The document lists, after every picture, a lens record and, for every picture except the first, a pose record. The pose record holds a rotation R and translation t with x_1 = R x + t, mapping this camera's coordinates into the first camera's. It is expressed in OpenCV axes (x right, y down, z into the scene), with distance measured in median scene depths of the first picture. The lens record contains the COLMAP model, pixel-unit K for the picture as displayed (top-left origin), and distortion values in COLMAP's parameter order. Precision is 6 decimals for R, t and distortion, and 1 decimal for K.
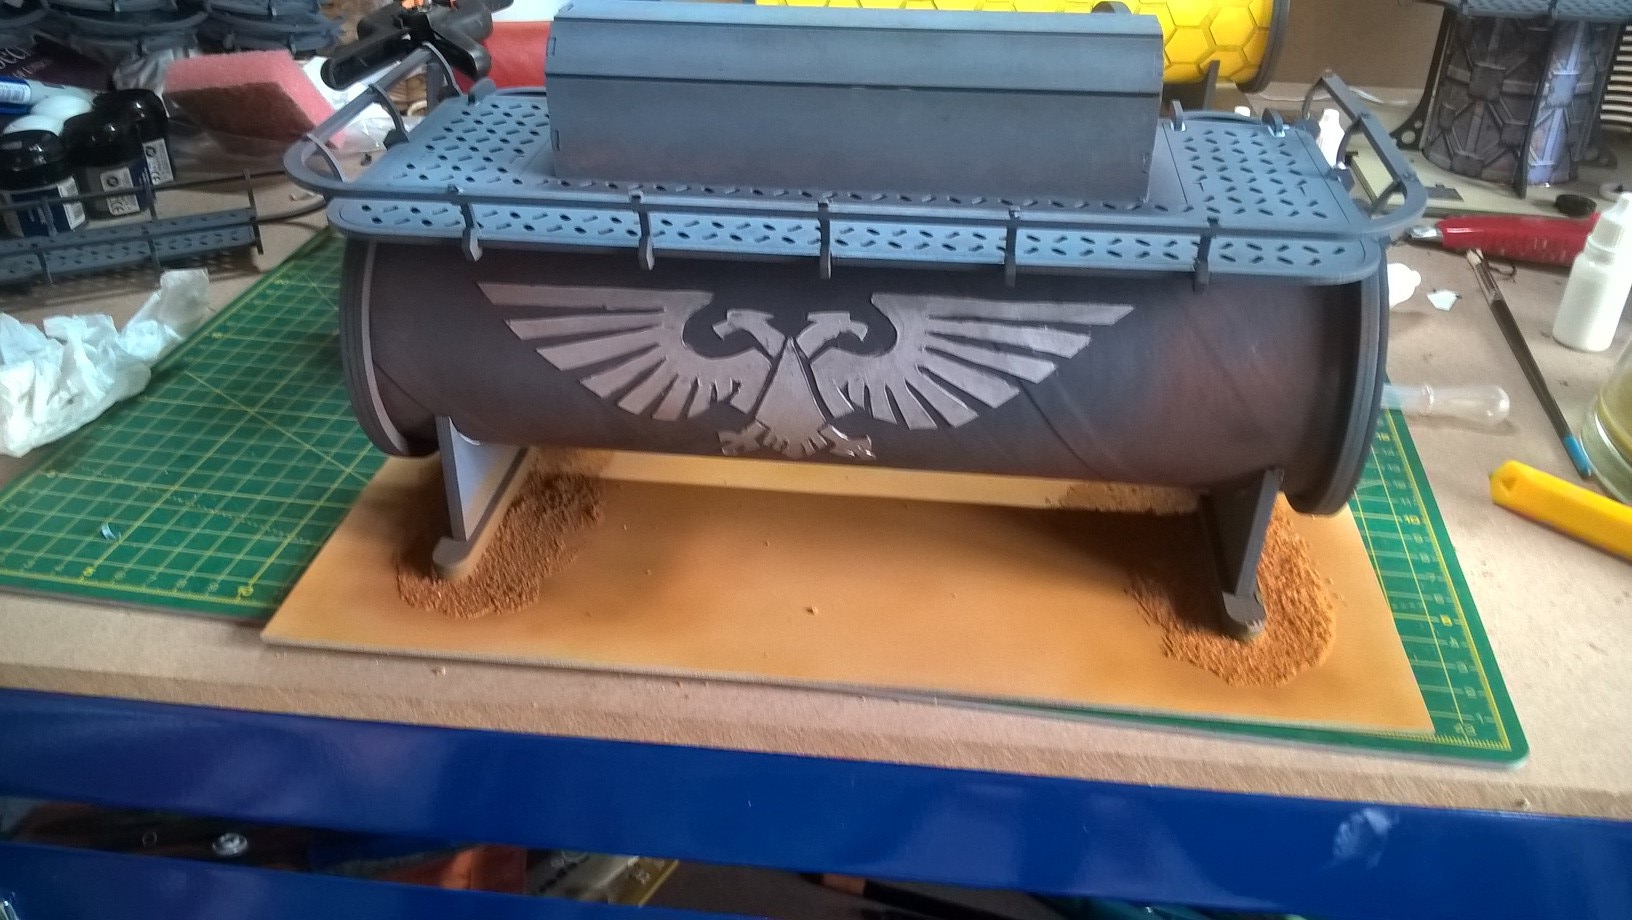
lens RADIAL K [[1351.0, 0, 813.7], [0, 1351.0, 458.7], [0, 0, 1]] dist [-0.008474, -0.067849]
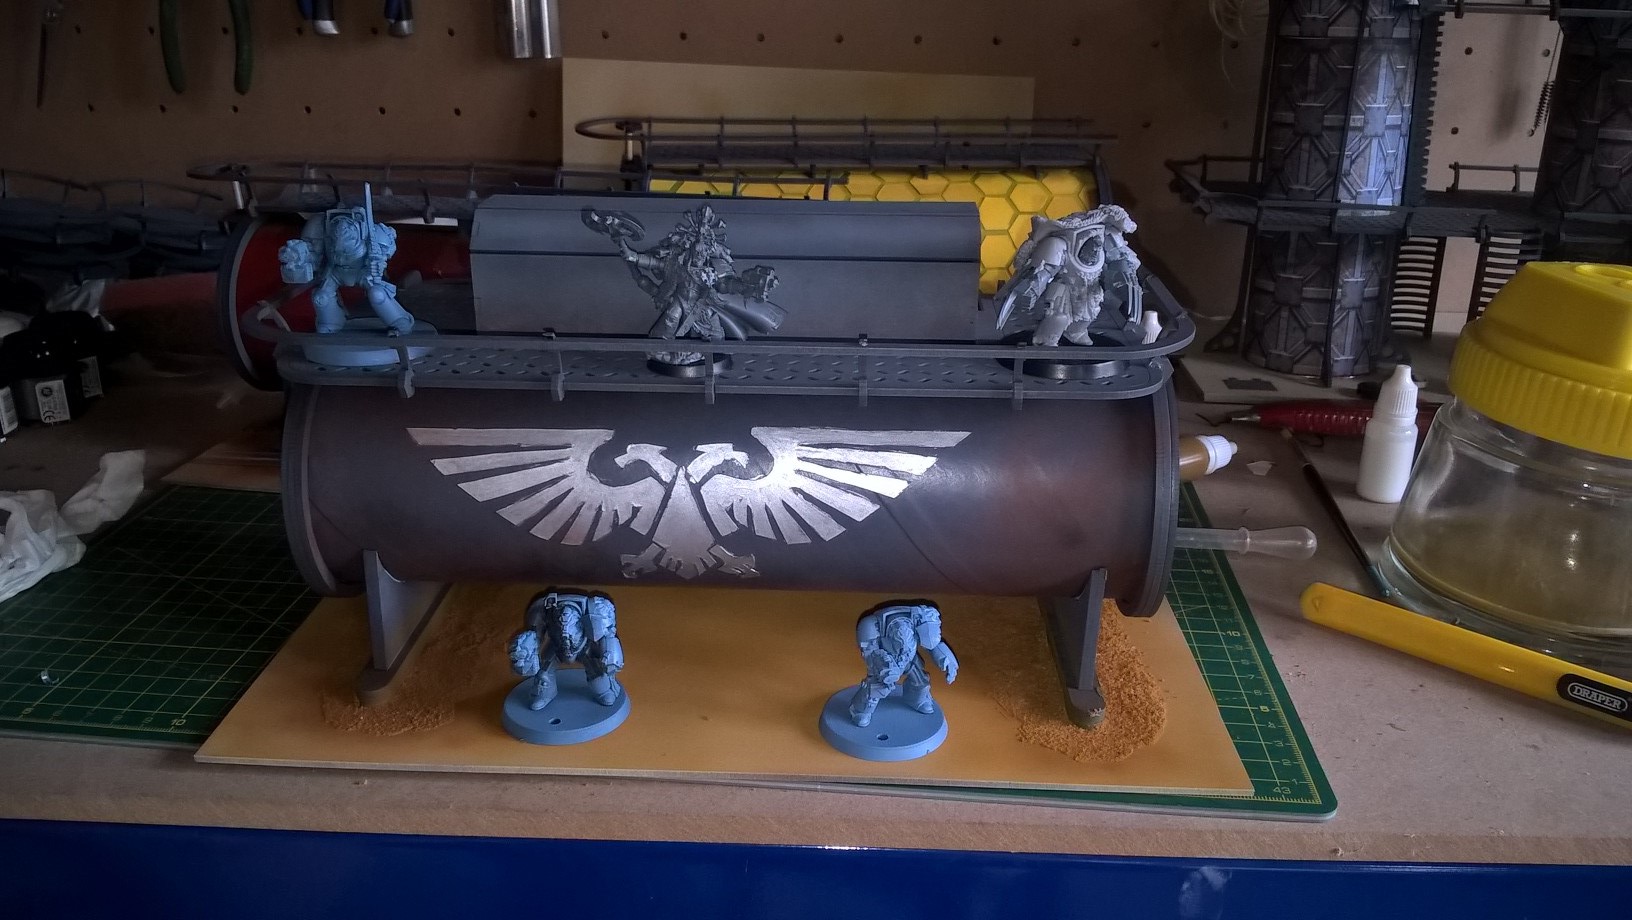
lens RADIAL K [[1351.0, 0, 813.7], [0, 1351.0, 458.7], [0, 0, 1]] dist [-0.008474, -0.067849]
pose [[0.996806, -0.019733, 0.077380, 0.005756], [0.034342, 0.980738, -0.192284, 0.124649], [-0.072095, 0.194327, 0.978284, -0.137722]]
